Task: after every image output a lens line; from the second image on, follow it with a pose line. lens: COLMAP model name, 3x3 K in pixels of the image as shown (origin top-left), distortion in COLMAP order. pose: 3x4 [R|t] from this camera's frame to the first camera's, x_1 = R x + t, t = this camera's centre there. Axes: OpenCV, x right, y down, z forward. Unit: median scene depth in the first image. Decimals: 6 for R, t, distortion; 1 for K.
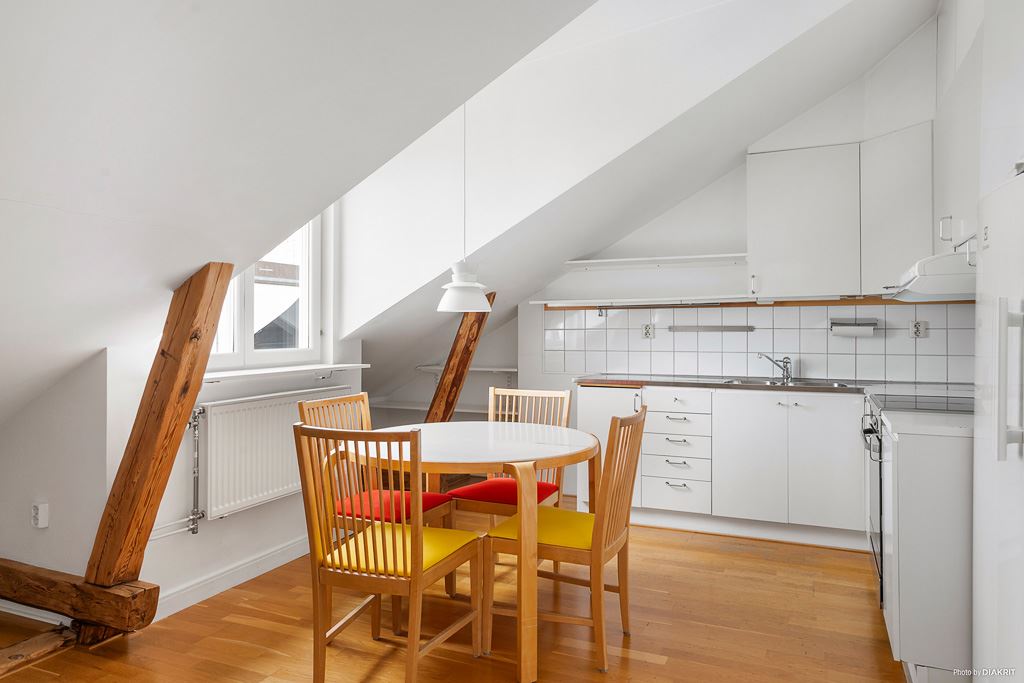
lens RADIAL K [[688.3, 0, 515.9], [0, 688.3, 356.5], [0, 0, 1]] dist [-0.004734, -0.000106]
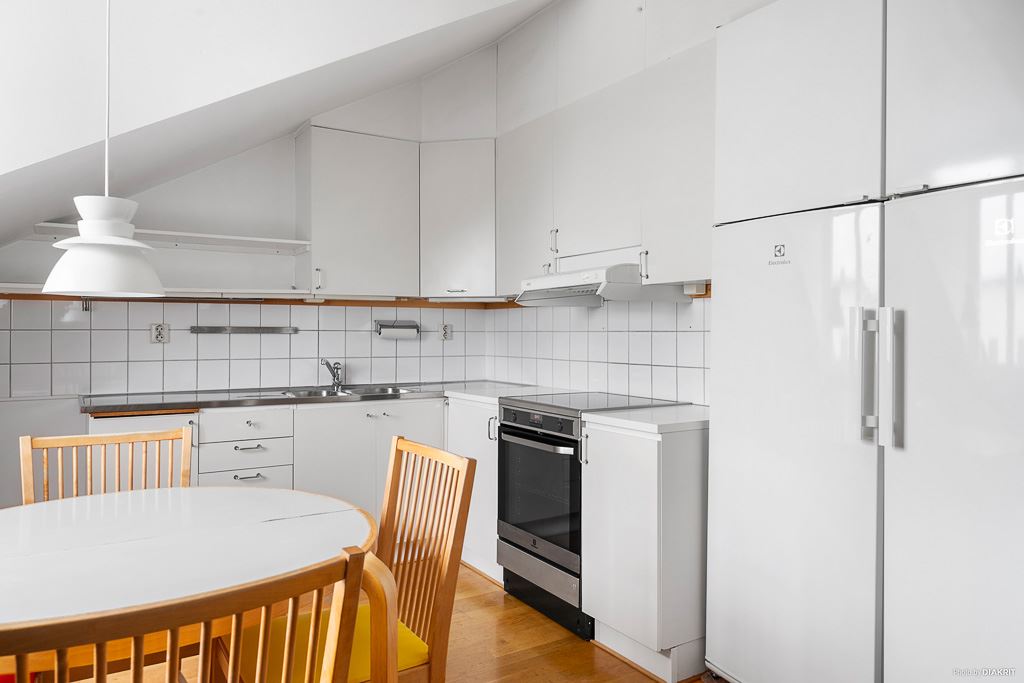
lens RADIAL K [[688.3, 0, 515.9], [0, 688.3, 356.5], [0, 0, 1]] dist [-0.004734, -0.000106]
pose [[0.555250, -0.026804, 0.831252, -0.224451], [0.027795, 0.999520, 0.013663, -0.012761], [-0.831219, 0.015518, 0.555728, 0.311228]]
